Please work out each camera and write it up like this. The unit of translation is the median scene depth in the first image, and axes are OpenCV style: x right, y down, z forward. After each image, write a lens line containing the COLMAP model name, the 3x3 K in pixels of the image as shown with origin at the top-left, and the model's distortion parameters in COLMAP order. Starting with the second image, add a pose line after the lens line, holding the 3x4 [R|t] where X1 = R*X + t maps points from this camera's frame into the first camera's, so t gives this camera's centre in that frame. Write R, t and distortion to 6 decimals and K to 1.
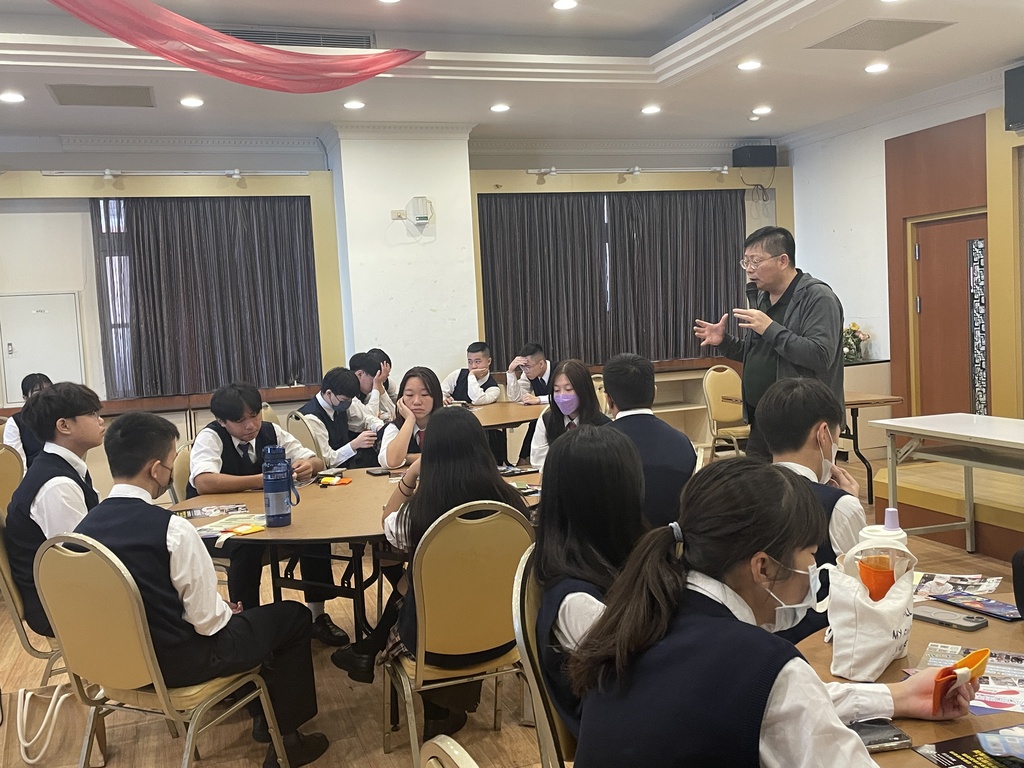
lens RADIAL K [[993.9, 0, 512.0], [0, 993.9, 384.0], [0, 0, 1]] dist [-0.004395, -0.004737]
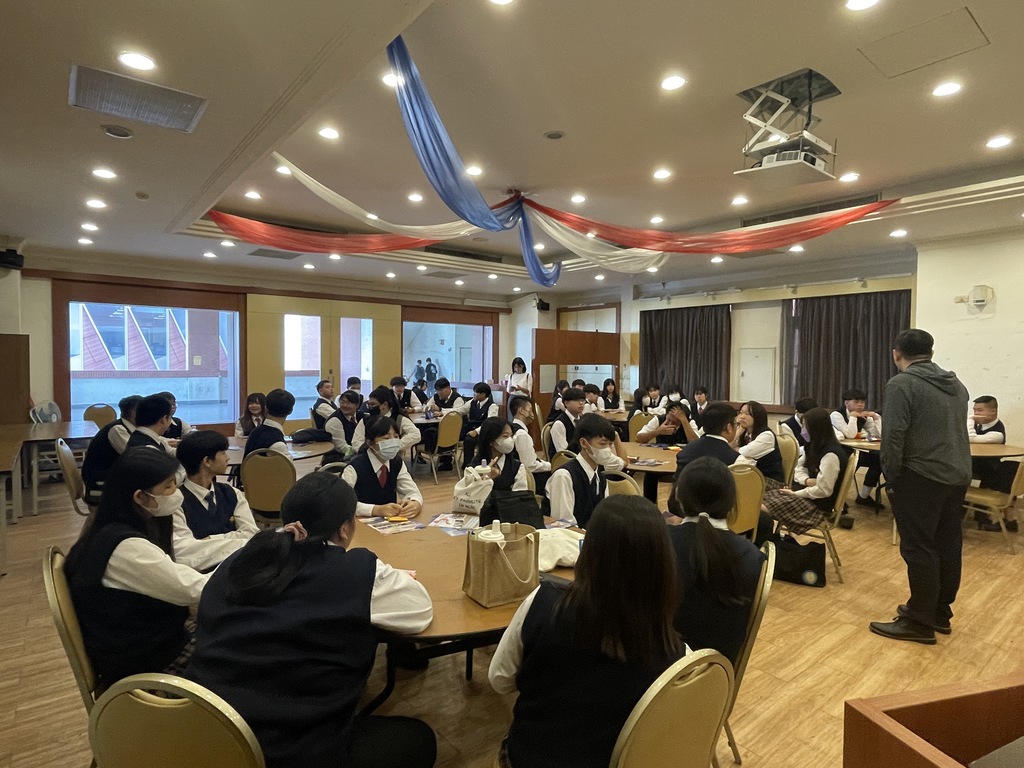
lens RADIAL K [[560.8, 0, 512.0], [0, 560.8, 384.0], [0, 0, 1]] dist [-0.000824, -0.000258]
pose [[0.352607, 0.087254, -0.931695, 0.407123], [-0.100902, 0.993384, 0.054844, -0.031486], [0.930316, 0.074671, 0.359078, 0.138146]]
